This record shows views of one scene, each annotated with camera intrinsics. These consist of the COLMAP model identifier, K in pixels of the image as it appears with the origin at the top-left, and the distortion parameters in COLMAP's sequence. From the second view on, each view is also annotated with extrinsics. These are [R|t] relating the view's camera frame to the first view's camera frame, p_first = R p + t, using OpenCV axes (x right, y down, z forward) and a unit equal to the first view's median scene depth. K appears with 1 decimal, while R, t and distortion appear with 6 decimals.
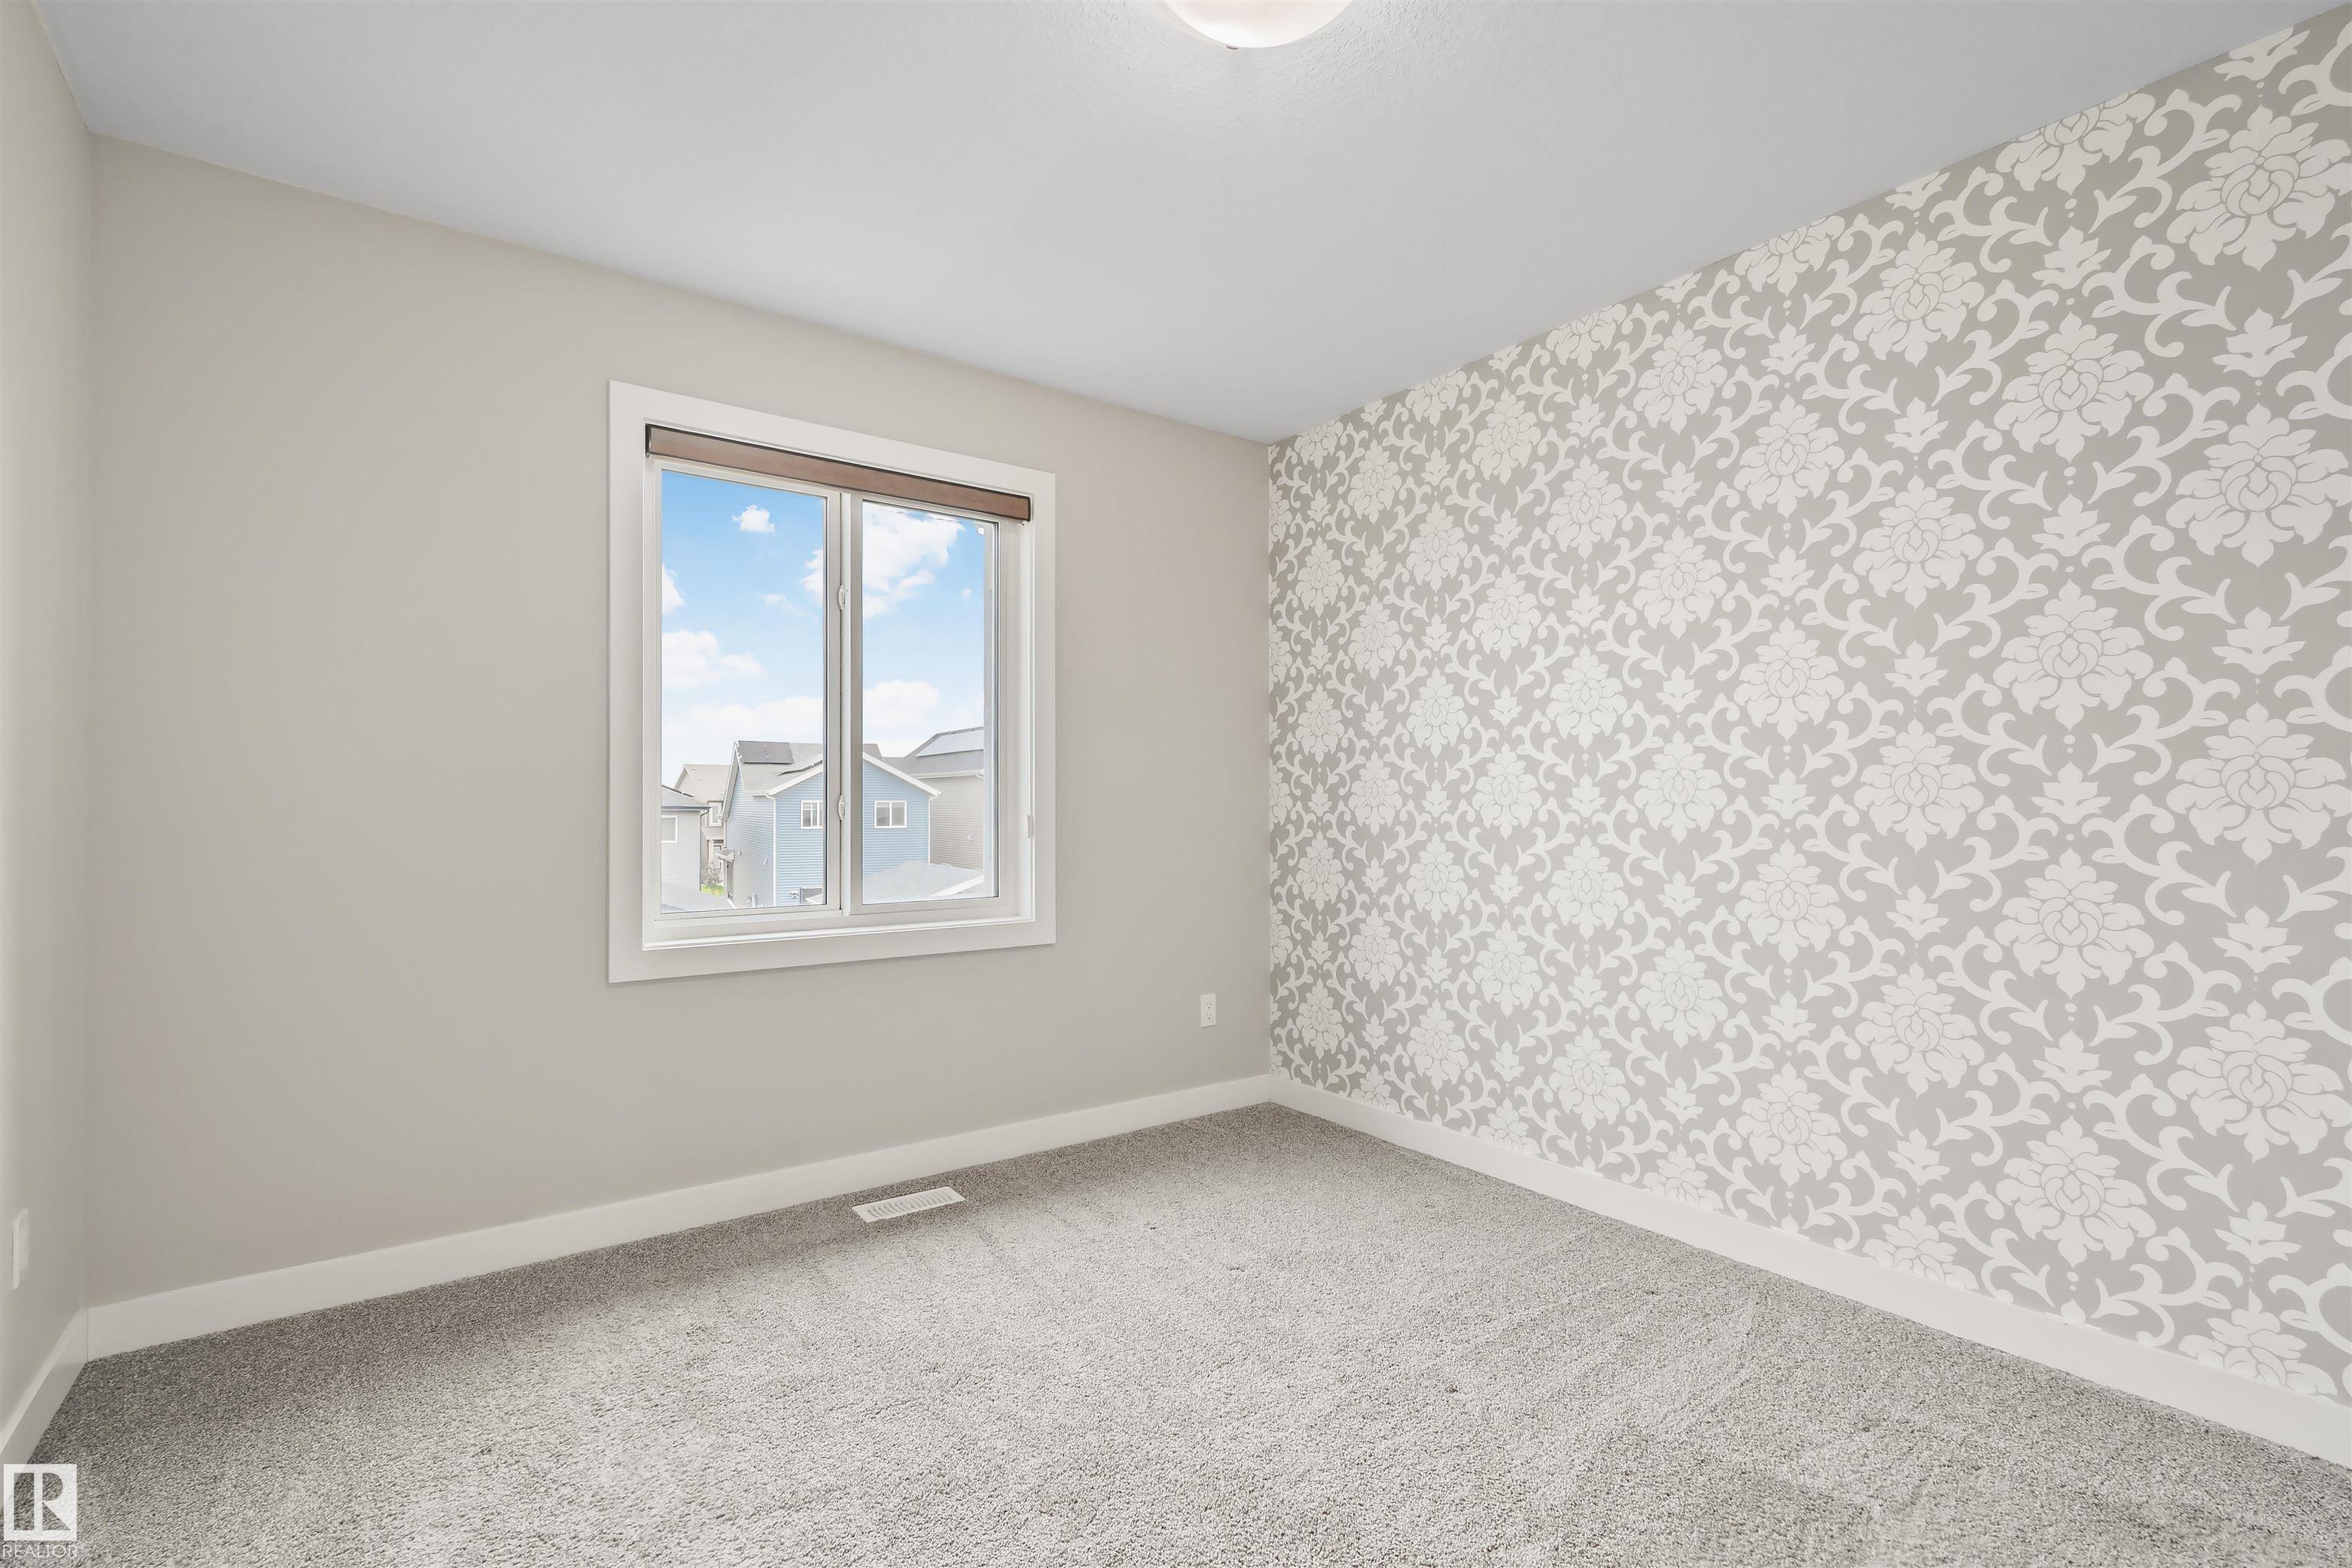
lens RADIAL K [[1062.2, 0, 1176.0], [0, 1062.2, 784.0], [0, 0, 1]] dist [0.000975, 0.000085]
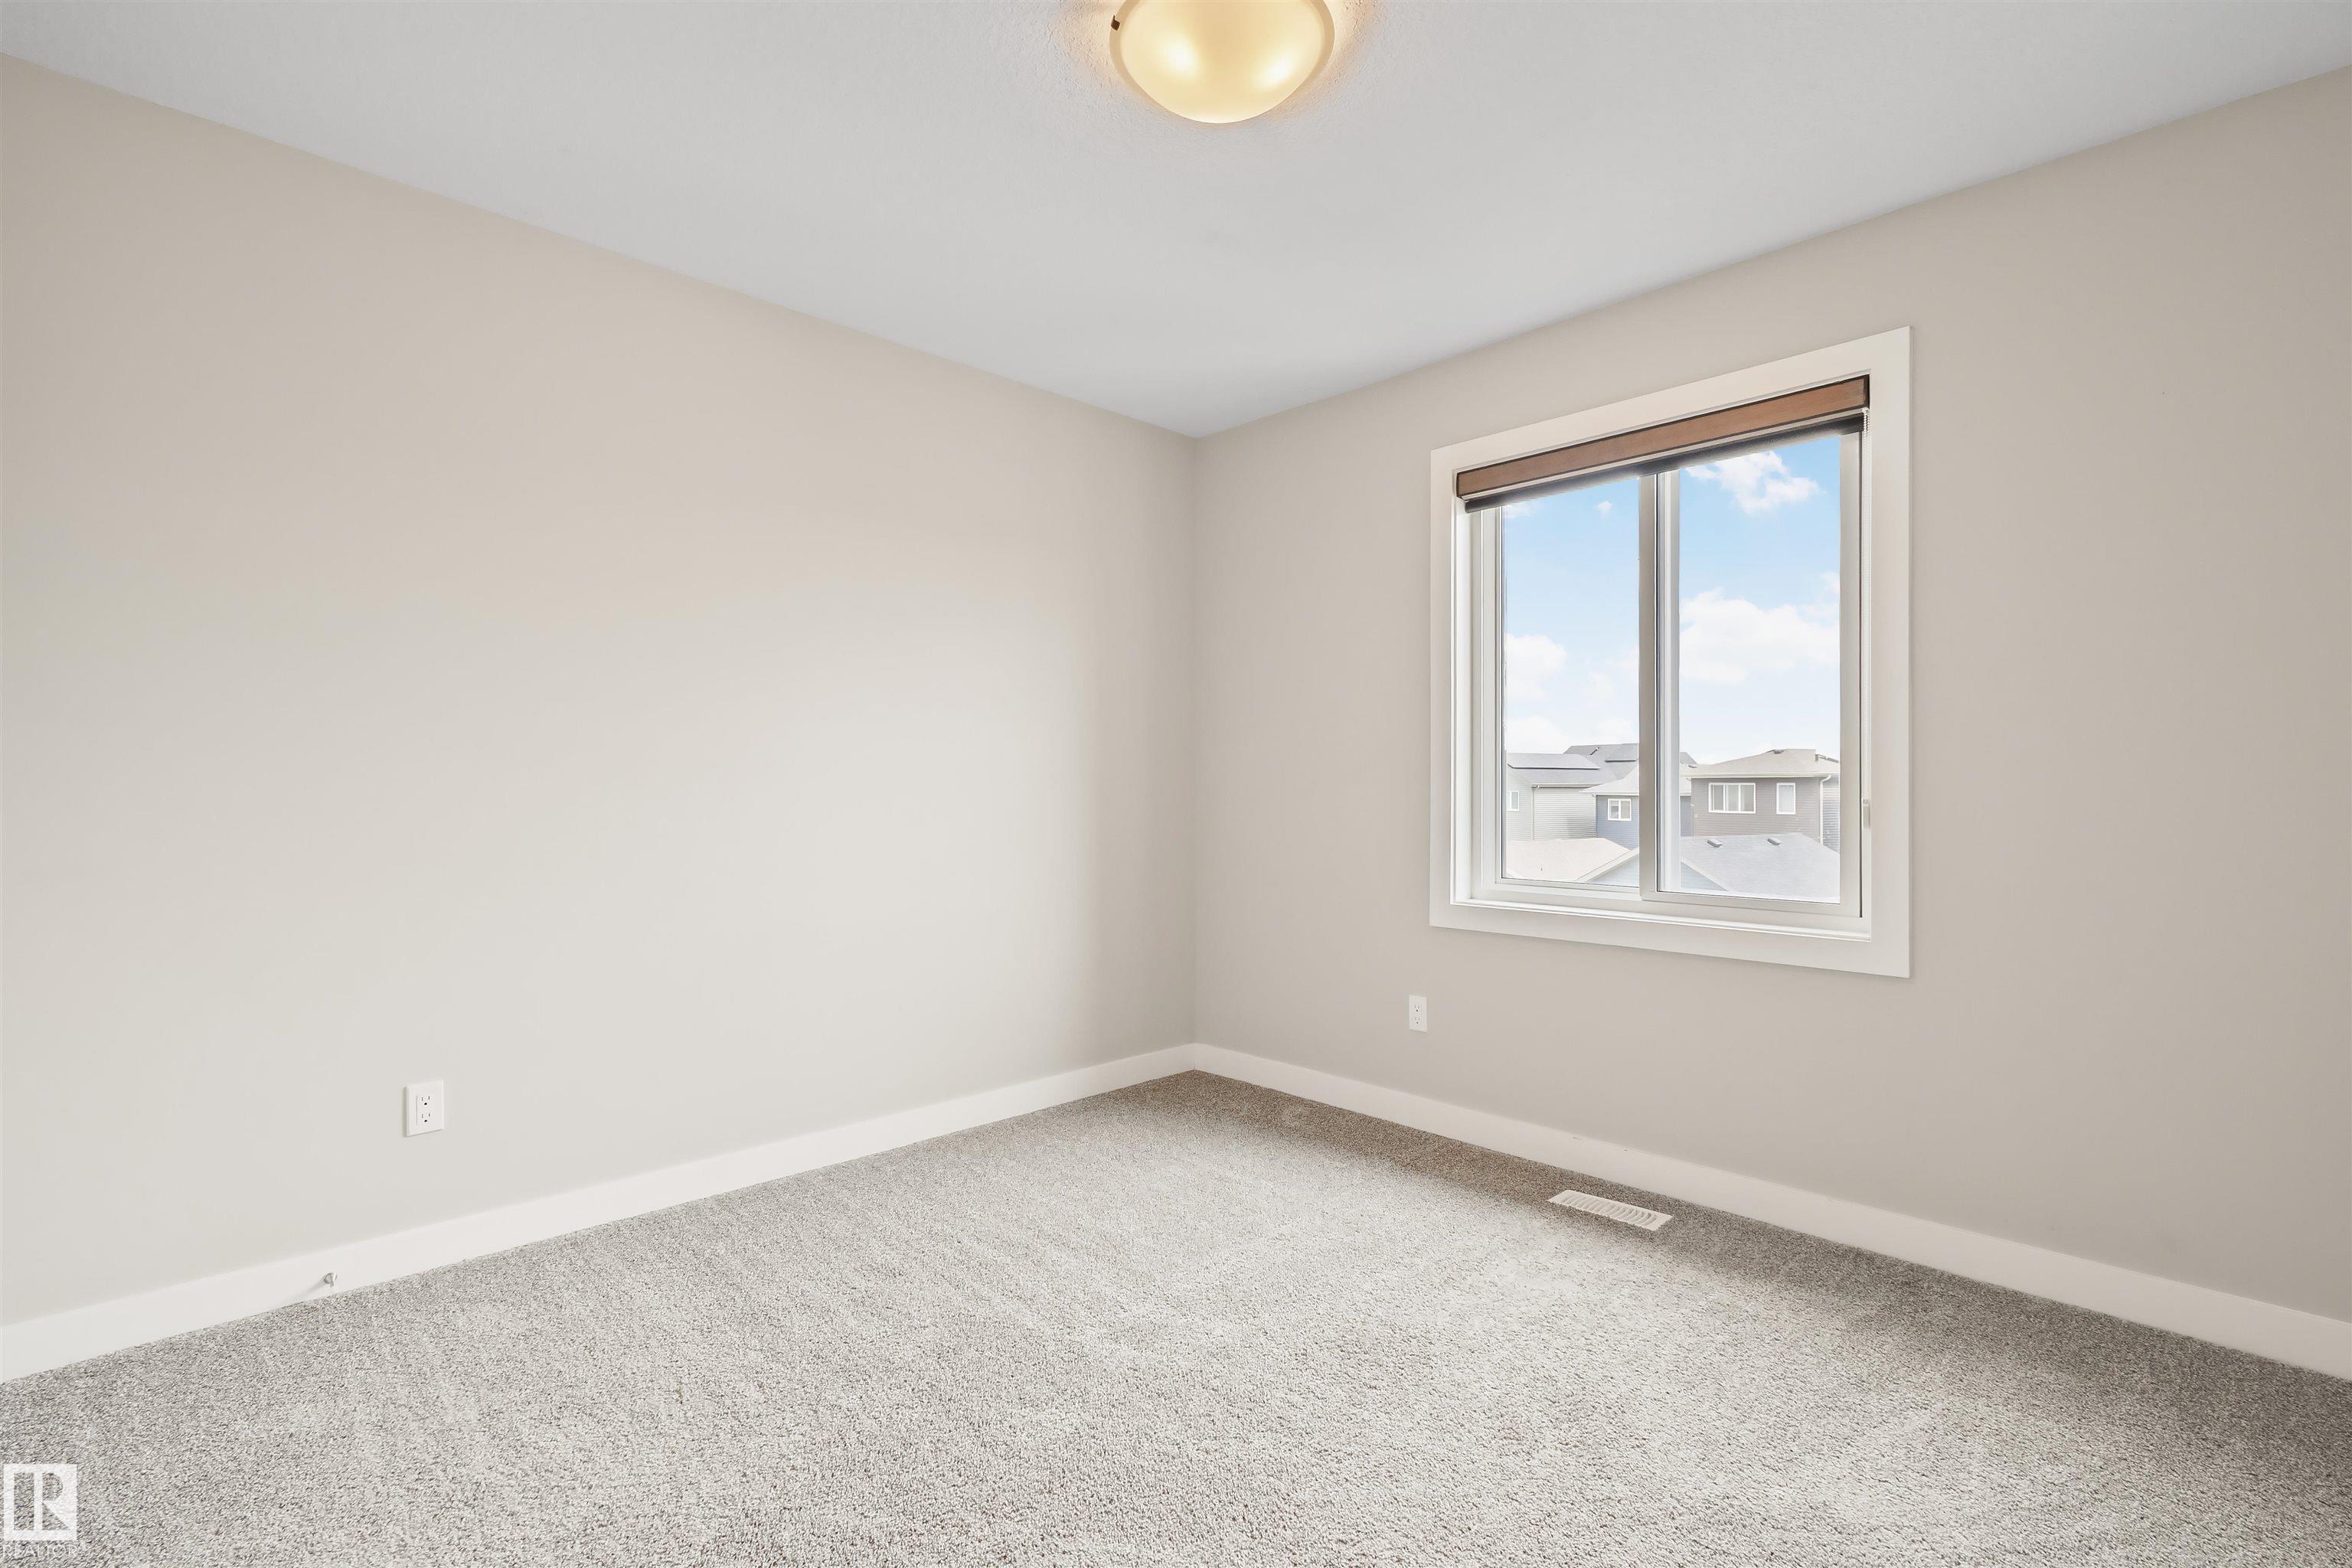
lens RADIAL K [[1062.2, 0, 1176.0], [0, 1062.2, 784.0], [0, 0, 1]] dist [0.000975, 0.000085]
pose [[0.136665, -0.001659, -0.990616, 0.658007], [0.012693, 0.999919, 0.000077, 0.013089], [0.990536, -0.012584, 0.136675, 0.505941]]
